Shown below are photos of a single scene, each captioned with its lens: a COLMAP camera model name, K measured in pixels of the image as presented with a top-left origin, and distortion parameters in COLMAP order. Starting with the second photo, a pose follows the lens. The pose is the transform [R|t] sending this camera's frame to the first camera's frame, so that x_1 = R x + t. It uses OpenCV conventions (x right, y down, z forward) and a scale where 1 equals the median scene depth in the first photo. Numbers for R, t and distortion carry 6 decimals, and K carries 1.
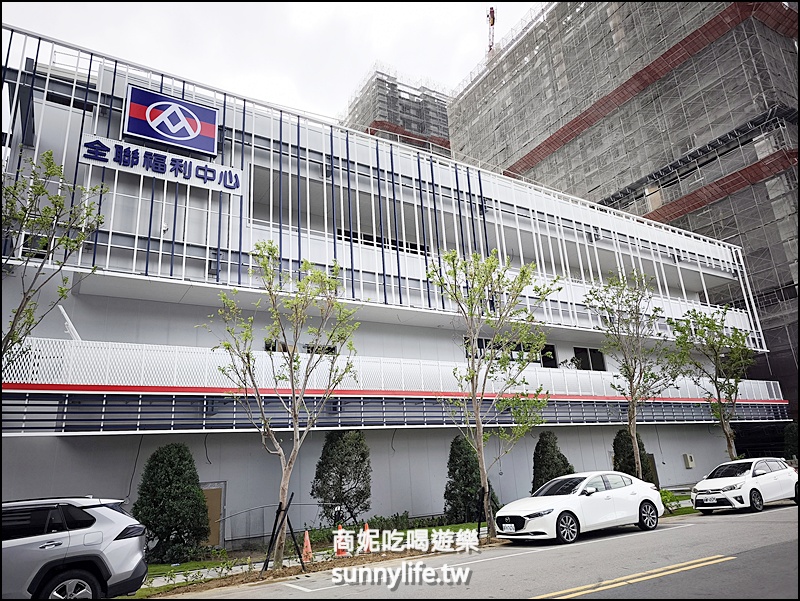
lens RADIAL K [[548.6, 0, 402.0], [0, 548.6, 298.5], [0, 0, 1]] dist [0.021639, -0.031290]
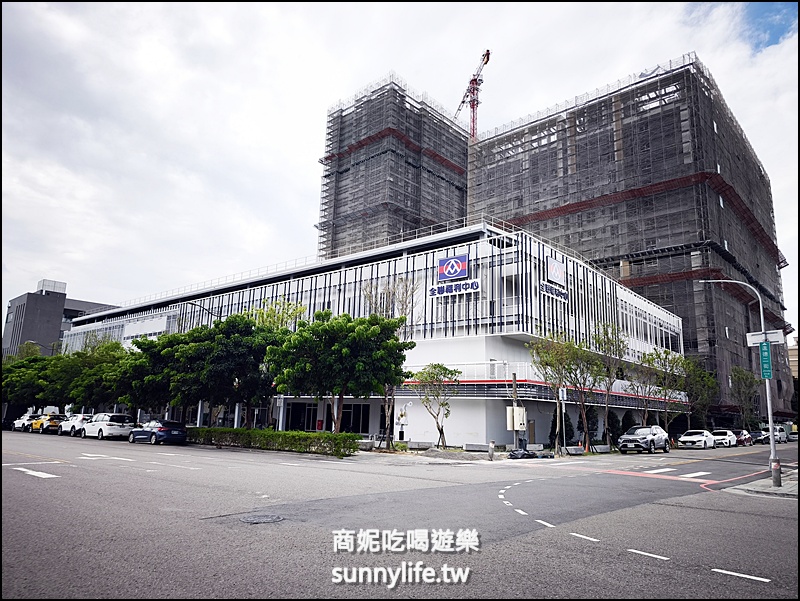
lens RADIAL K [[554.2, 0, 400.0], [0, 554.2, 300.5], [0, 0, 1]] dist [0.008666, -0.001139]
pose [[0.949801, 0.148487, 0.275370, -1.044063], [-0.174381, 0.982048, 0.071927, -0.157326], [-0.259747, -0.116336, 0.958644, -0.696149]]
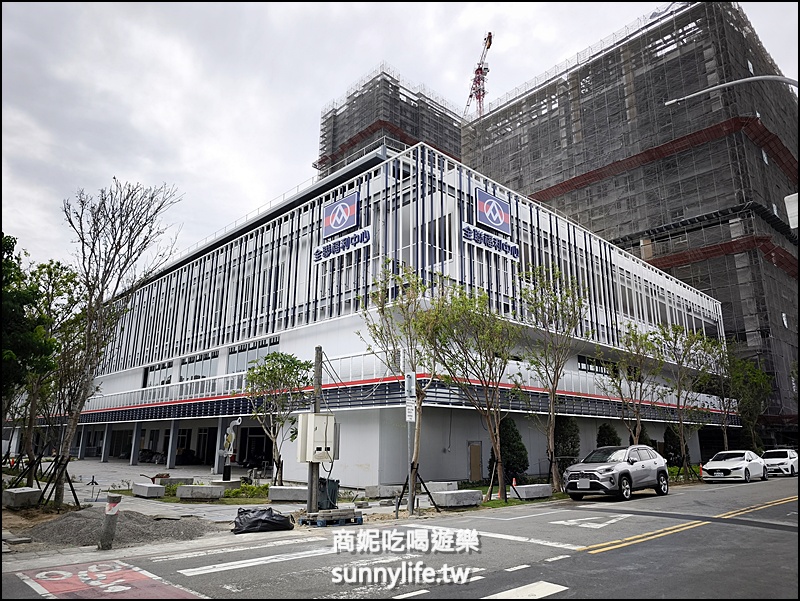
lens RADIAL K [[548.6, 0, 402.0], [0, 548.6, 298.5], [0, 0, 1]] dist [0.021639, -0.031290]
pose [[0.975353, 0.117714, 0.186629, -0.576372], [-0.126333, 0.991372, 0.034941, -0.063194], [-0.180905, -0.057657, 0.981809, -0.308680]]
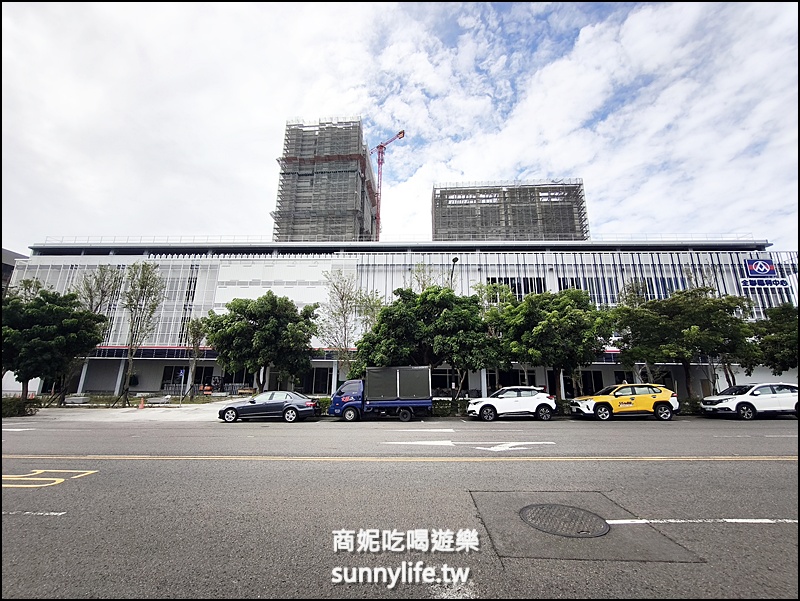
lens RADIAL K [[333.5, 0, 400.0], [0, 333.5, 300.5], [0, 0, 1]] dist [-0.000266, 0.000041]
pose [[0.550831, 0.257361, 0.793947, -2.139720], [-0.290843, 0.950832, -0.106432, 0.451476], [-0.782302, -0.172288, 0.598599, 0.967267]]
